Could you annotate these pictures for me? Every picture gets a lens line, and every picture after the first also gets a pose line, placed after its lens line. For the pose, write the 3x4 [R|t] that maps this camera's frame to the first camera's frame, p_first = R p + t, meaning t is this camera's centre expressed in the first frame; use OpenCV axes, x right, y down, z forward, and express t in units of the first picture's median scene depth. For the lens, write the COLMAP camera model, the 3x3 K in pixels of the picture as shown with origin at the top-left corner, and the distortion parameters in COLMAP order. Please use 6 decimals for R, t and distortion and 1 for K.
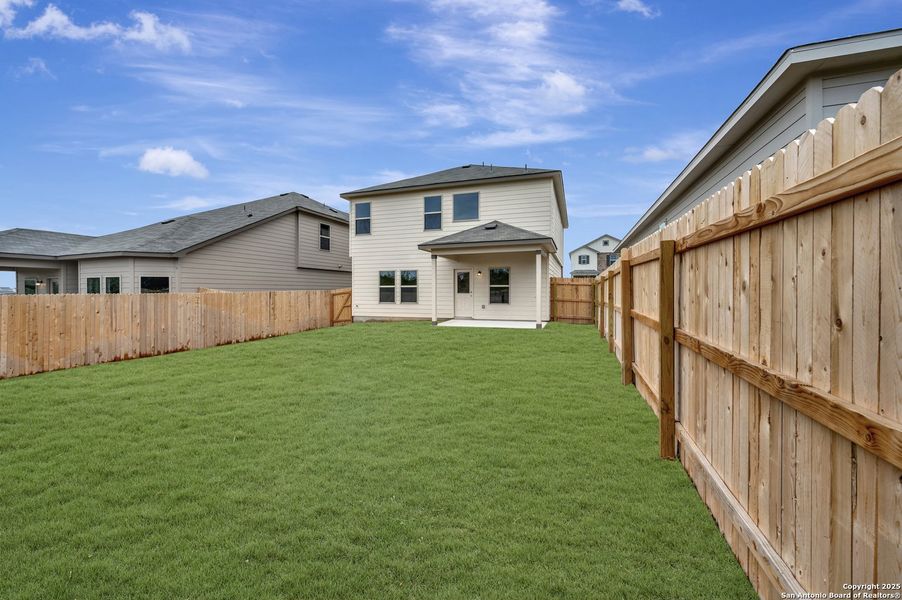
lens RADIAL K [[359.9, 0, 453.3], [0, 359.9, 295.0], [0, 0, 1]] dist [0.000394, 0.000077]
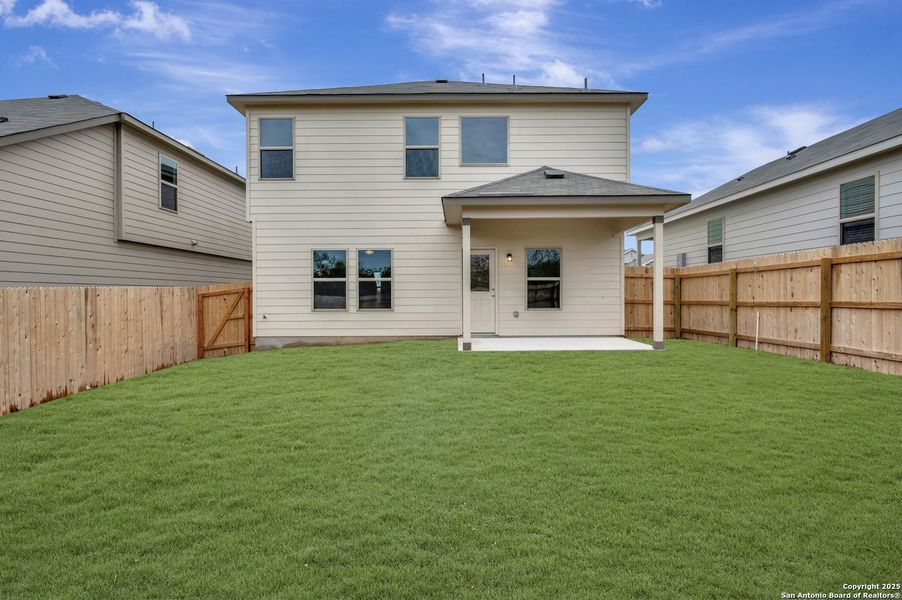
lens RADIAL K [[492.5, 0, 451.7], [0, 492.5, 302.6], [0, 0, 1]] dist [-0.003969, 0.000218]
pose [[0.945217, -0.008323, 0.326337, -0.263097], [0.006983, 0.999962, 0.005278, 0.008448], [-0.326369, -0.002710, 0.945239, 0.264849]]
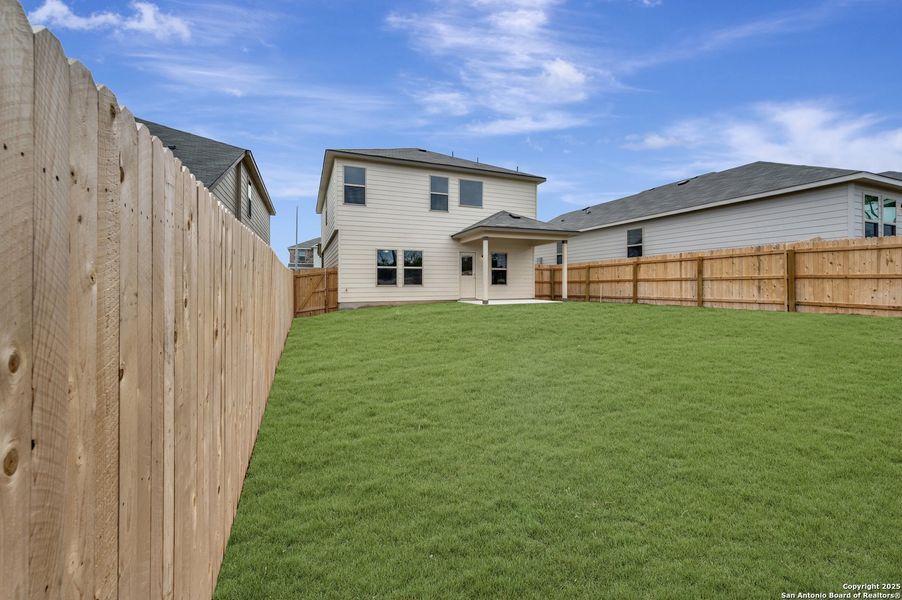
lens RADIAL K [[359.9, 0, 458.5], [0, 359.9, 282.5], [0, 0, 1]] dist [0.000394, 0.000077]
pose [[0.741909, -0.000907, 0.670500, -0.677269], [0.010895, 0.999883, -0.010702, 0.026758], [-0.670412, 0.015245, 0.741833, 0.235742]]
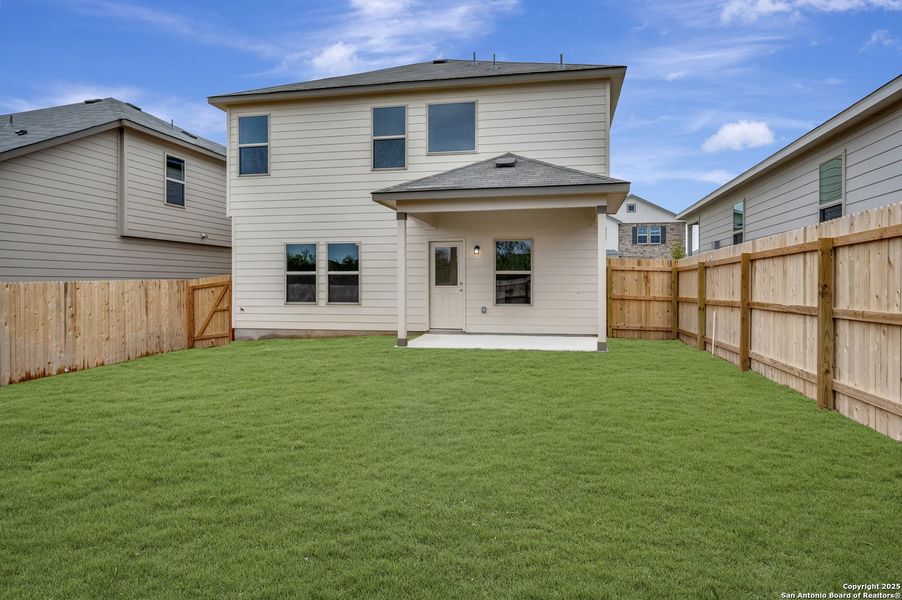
lens RADIAL K [[563.5, 0, 452.5], [0, 563.5, 293.0], [0, 0, 1]] dist [-0.002817, 0.004008]
pose [[0.991253, -0.000902, 0.131970, -0.074271], [0.000148, 0.999984, 0.005723, 0.001649], [-0.131973, -0.005654, 0.991237, 0.143171]]
